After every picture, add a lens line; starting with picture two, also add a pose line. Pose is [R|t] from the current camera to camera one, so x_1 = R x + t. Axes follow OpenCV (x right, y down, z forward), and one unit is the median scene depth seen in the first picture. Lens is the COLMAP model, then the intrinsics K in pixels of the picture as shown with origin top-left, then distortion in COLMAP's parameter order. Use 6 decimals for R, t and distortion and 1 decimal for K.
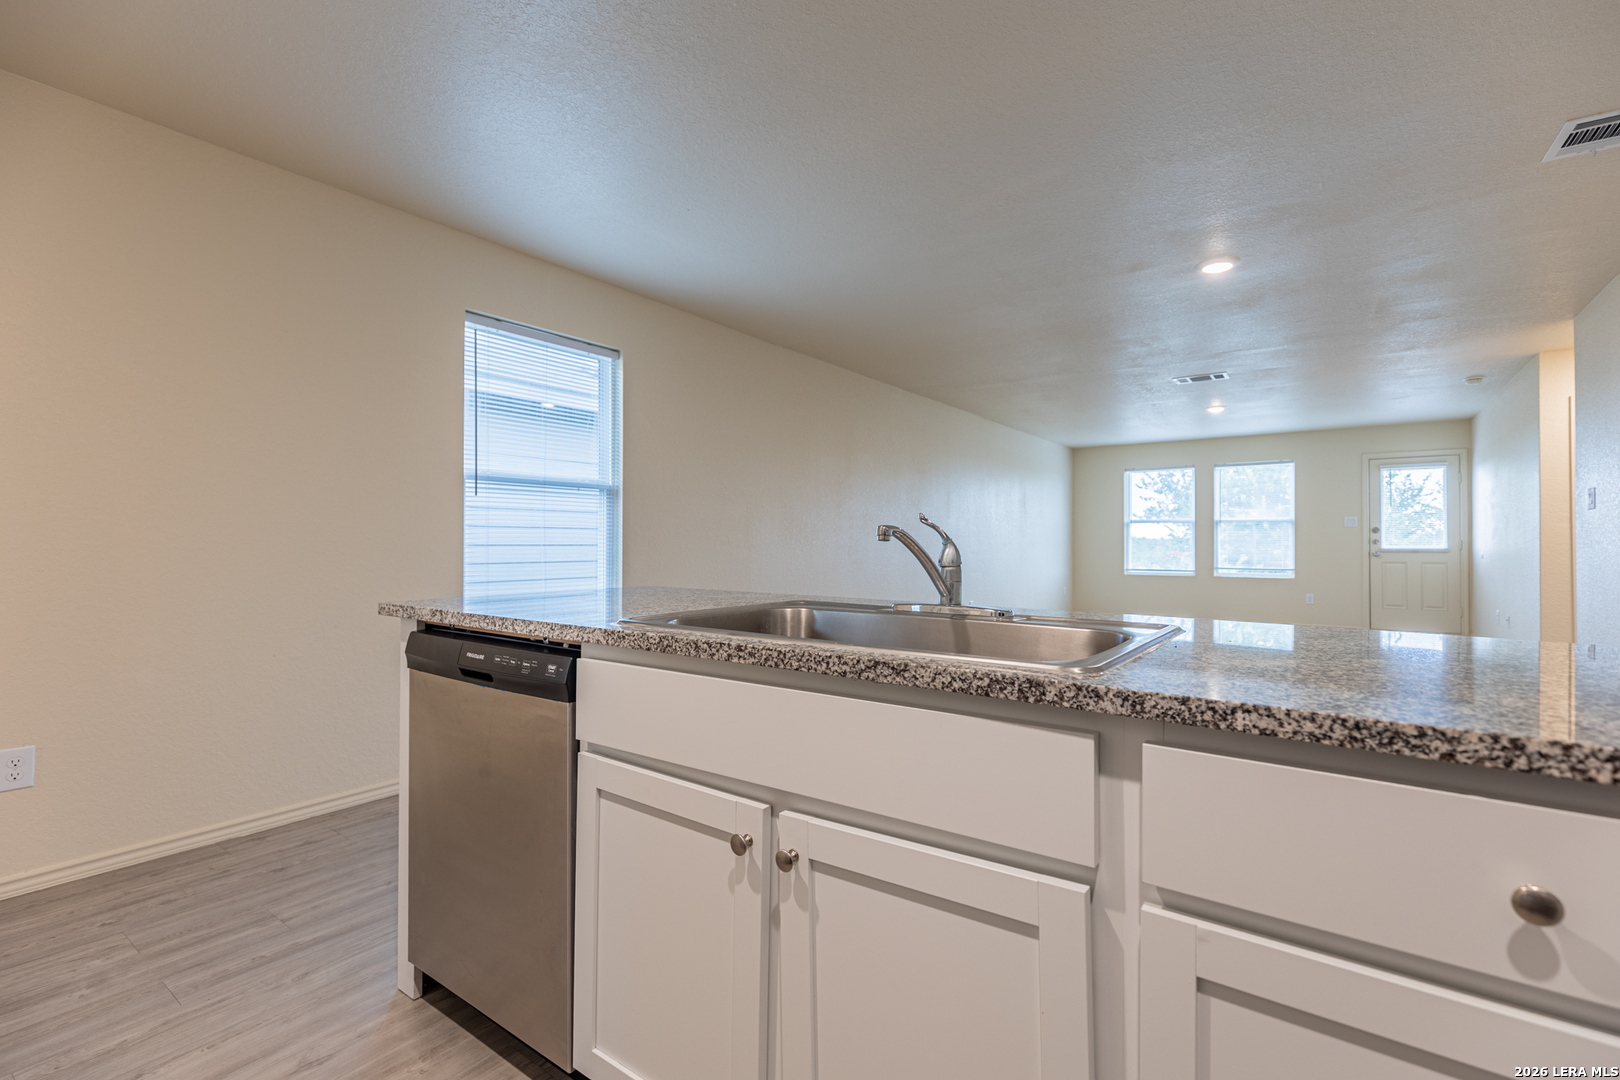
lens RADIAL K [[728.1, 0, 819.1], [0, 728.1, 533.7], [0, 0, 1]] dist [0.013600, -0.002322]
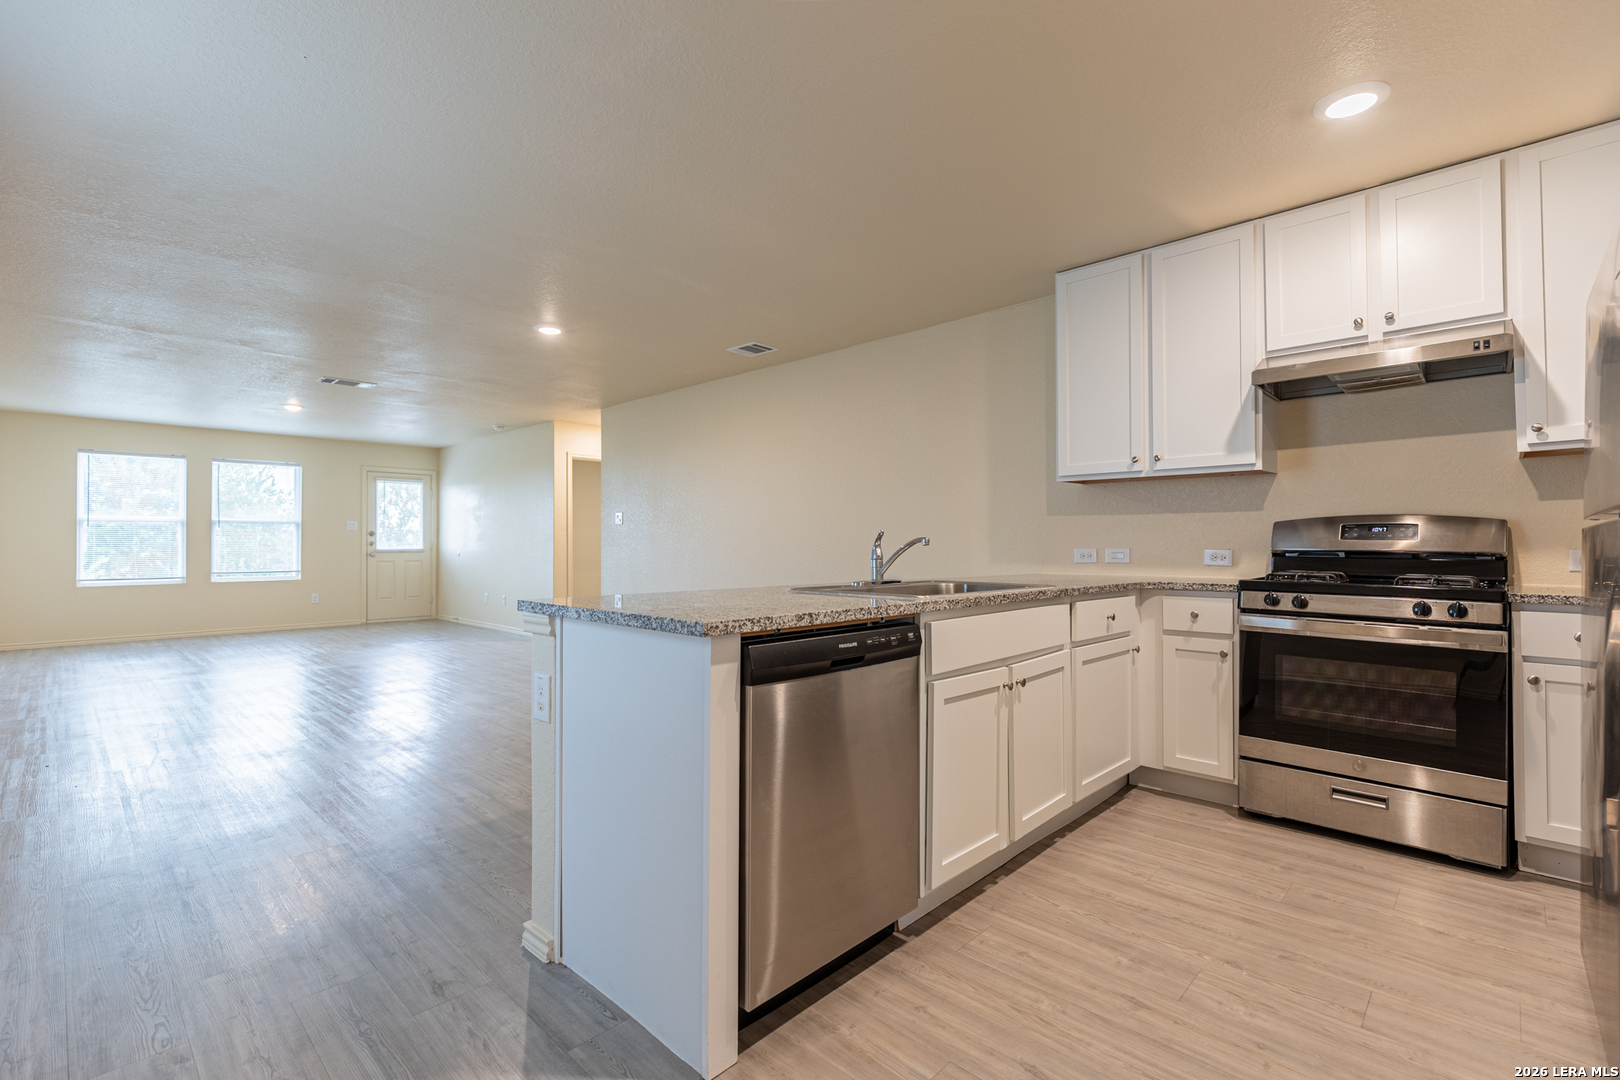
lens RADIAL K [[728.1, 0, 811.4], [0, 728.1, 541.3], [0, 0, 1]] dist [0.013600, -0.002322]
pose [[0.135036, 0.001548, 0.990839, -0.286363], [-0.009831, 0.999952, -0.000222, 0.000828], [-0.990792, -0.009711, 0.135045, 0.160707]]
